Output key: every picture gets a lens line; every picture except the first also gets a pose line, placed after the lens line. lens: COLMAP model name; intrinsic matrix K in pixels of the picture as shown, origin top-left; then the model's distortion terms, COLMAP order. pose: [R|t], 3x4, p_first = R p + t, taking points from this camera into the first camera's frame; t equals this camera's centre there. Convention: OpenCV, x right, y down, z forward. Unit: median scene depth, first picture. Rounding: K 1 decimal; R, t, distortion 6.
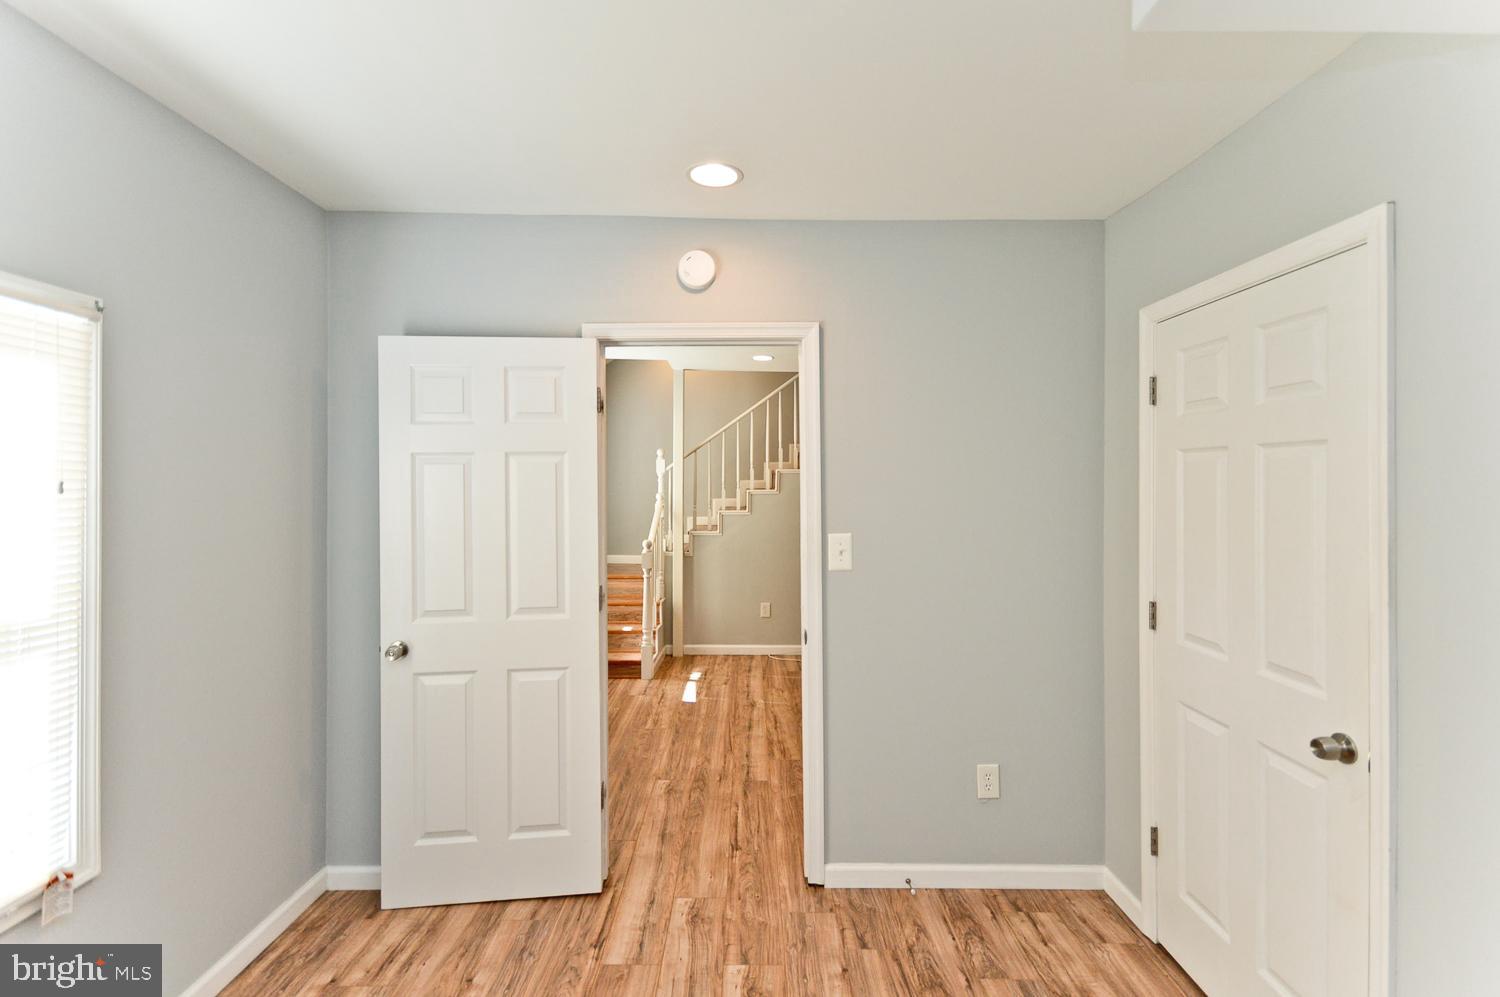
lens RADIAL K [[664.5, 0, 750.0], [0, 664.5, 498.5], [0, 0, 1]] dist [0.014226, 0.000251]
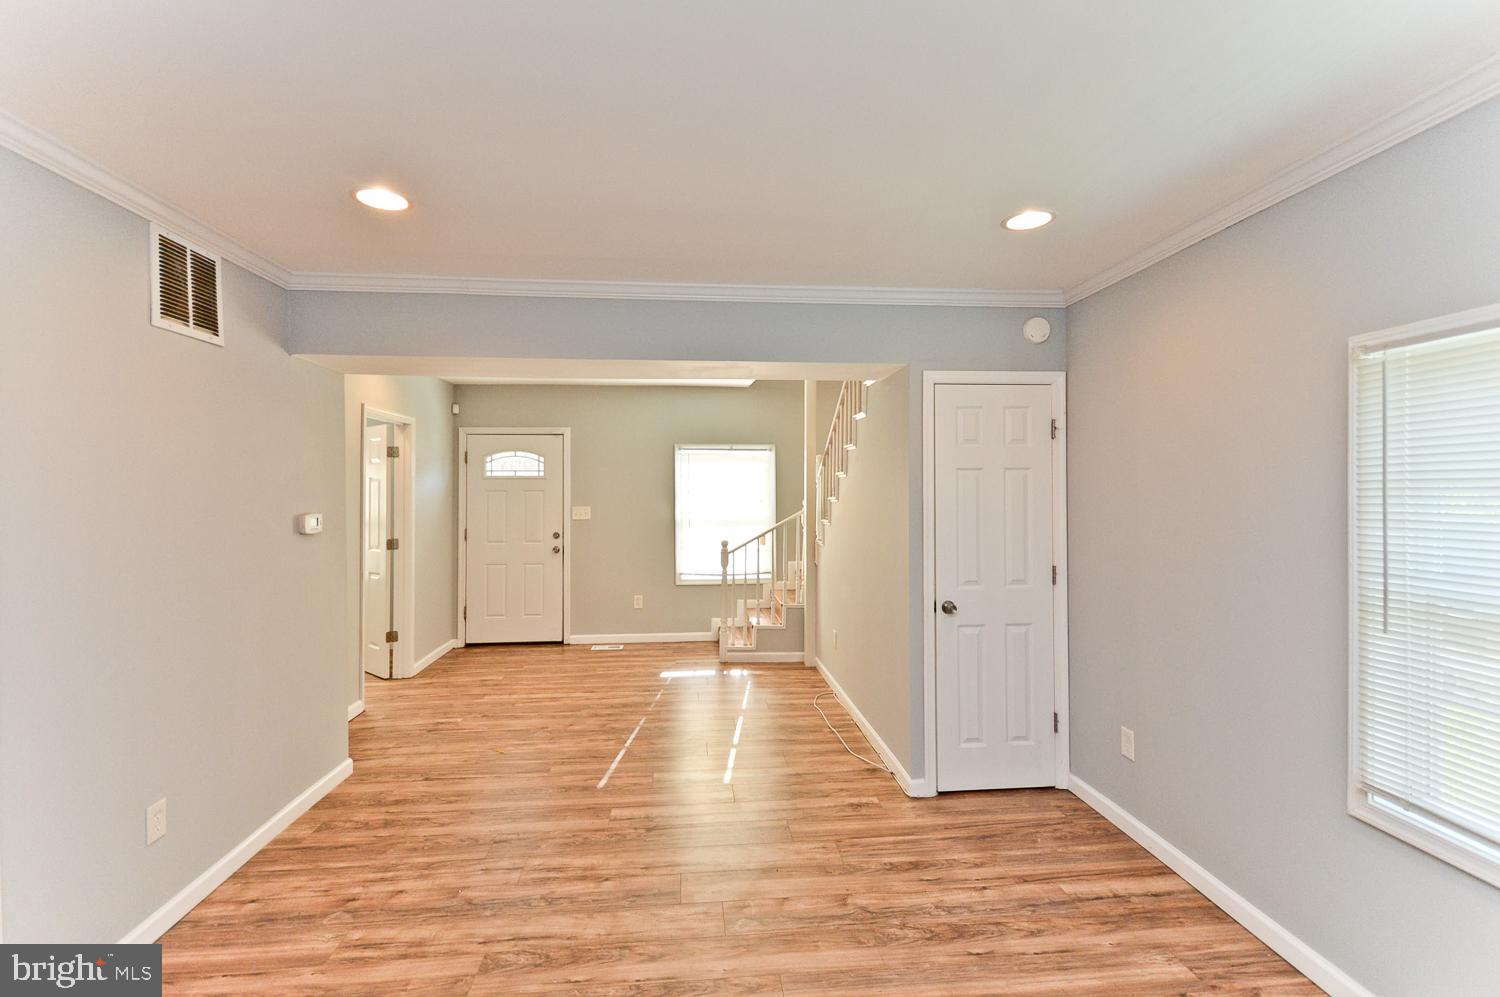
lens RADIAL K [[671.6, 0, 750.3], [0, 671.6, 479.8], [0, 0, 1]] dist [0.010116, 0.000328]
pose [[0.104830, -0.009530, -0.994444, 1.292100], [-0.011384, 0.999877, -0.010782, -0.037675], [0.994425, 0.012451, 0.104709, 1.180350]]
